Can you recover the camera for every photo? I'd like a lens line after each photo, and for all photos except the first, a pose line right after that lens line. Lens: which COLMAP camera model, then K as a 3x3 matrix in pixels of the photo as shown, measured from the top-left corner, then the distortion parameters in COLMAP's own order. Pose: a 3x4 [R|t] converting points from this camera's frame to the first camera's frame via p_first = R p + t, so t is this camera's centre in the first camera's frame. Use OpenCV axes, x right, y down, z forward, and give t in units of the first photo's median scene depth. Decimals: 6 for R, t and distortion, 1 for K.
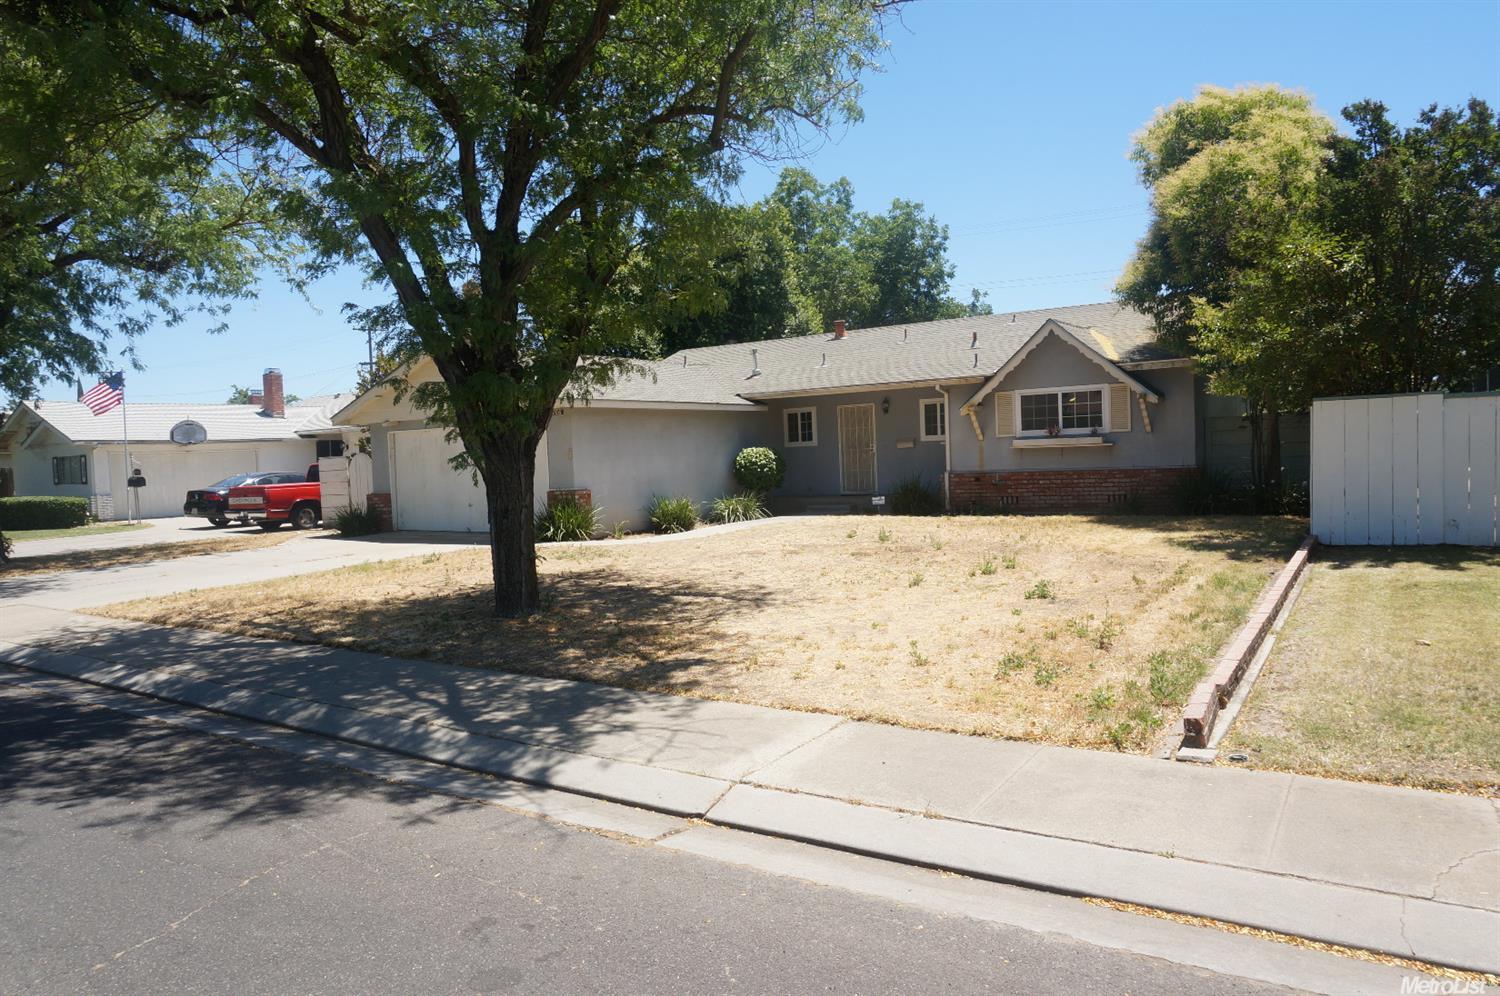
lens RADIAL K [[995.7, 0, 750.0], [0, 995.7, 498.0], [0, 0, 1]] dist [-0.059245, 0.038513]
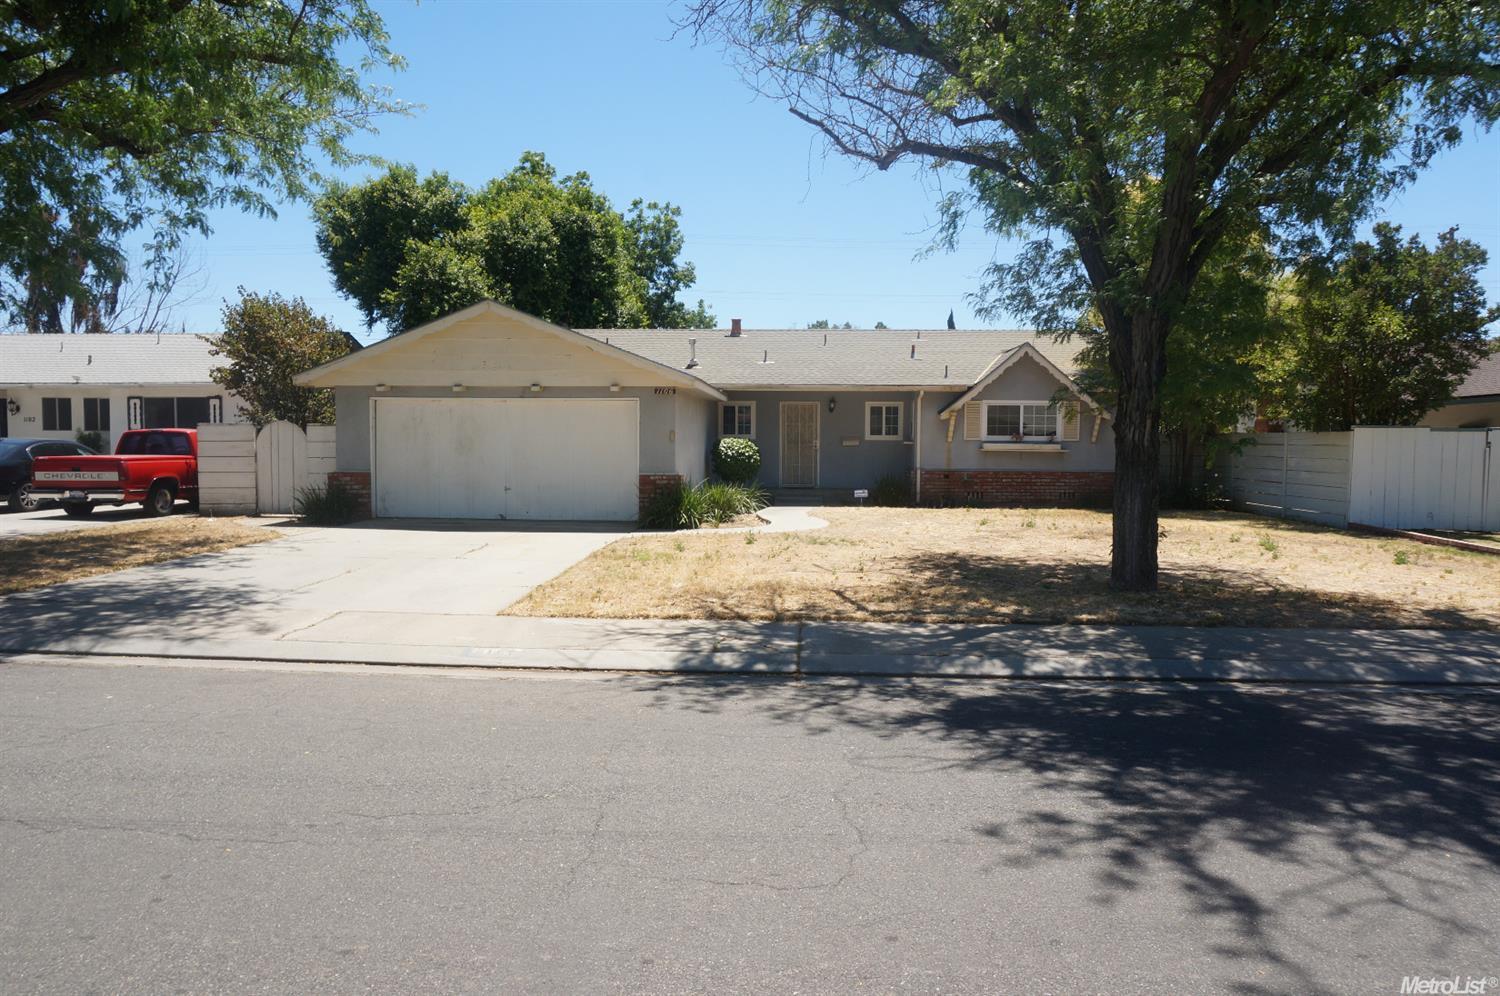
lens RADIAL K [[995.7, 0, 750.0], [0, 995.7, 498.0], [0, 0, 1]] dist [-0.059245, 0.038513]
pose [[0.858009, 0.019227, 0.513275, -0.543031], [-0.018054, 0.999811, -0.007273, 0.017980], [-0.513317, -0.003026, 0.858194, 0.143005]]
